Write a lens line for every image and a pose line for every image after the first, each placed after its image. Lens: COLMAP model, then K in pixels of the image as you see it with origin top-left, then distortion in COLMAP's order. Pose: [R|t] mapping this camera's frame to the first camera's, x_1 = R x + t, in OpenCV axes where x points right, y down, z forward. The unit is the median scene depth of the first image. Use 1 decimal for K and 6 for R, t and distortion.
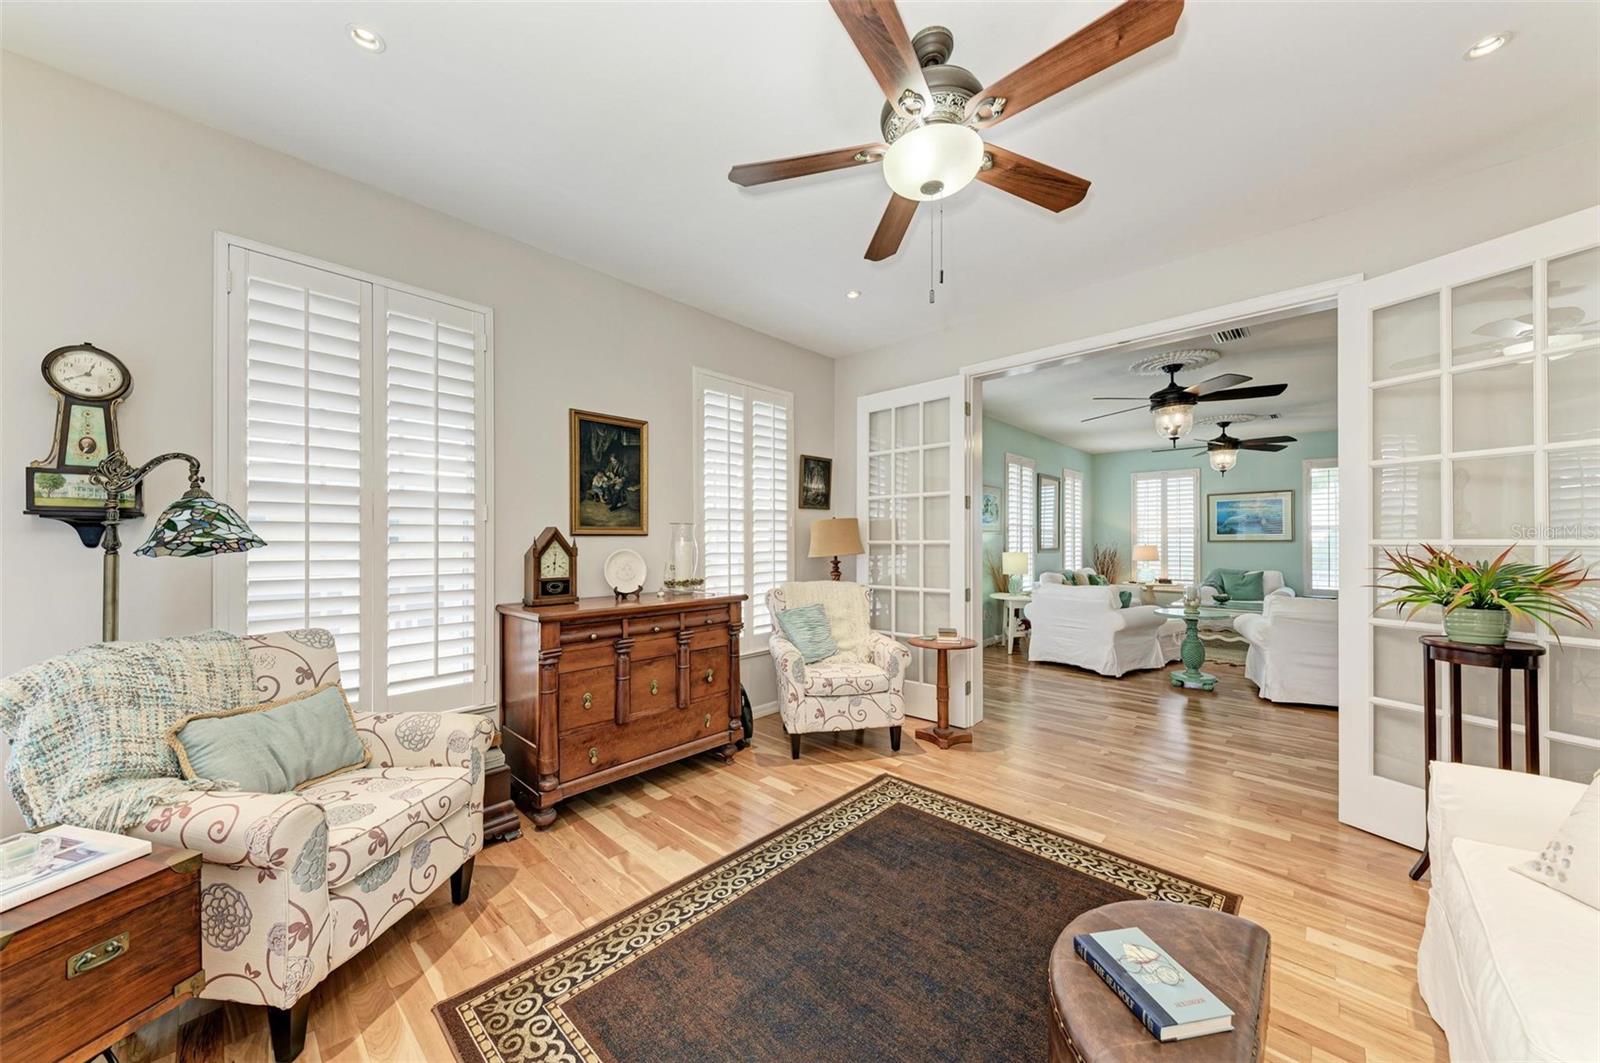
lens RADIAL K [[575.8, 0, 791.9], [0, 575.8, 537.9], [0, 0, 1]] dist [0.012305, -0.001627]
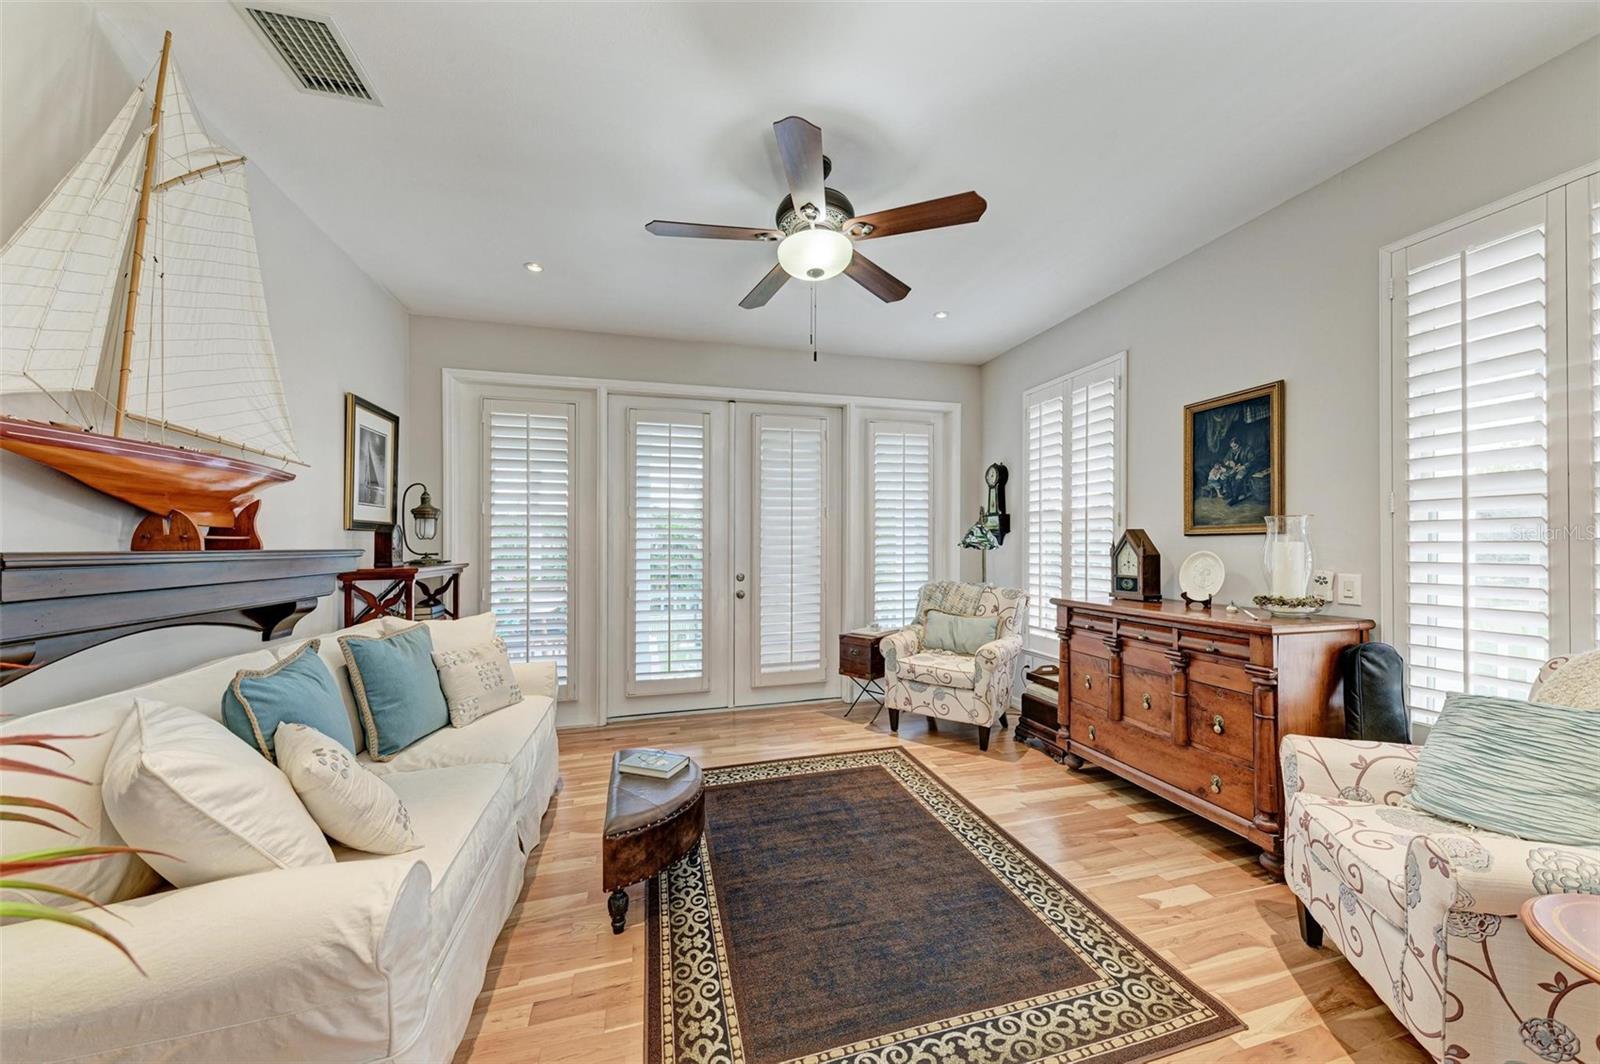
lens RADIAL K [[575.8, 0, 810.5], [0, 575.8, 541.5], [0, 0, 1]] dist [0.012305, -0.001627]
pose [[-0.518047, -0.006396, -0.855328, 0.857144], [0.001376, 0.999965, -0.008311, 0.013611], [0.855351, -0.005483, -0.518020, 1.062384]]
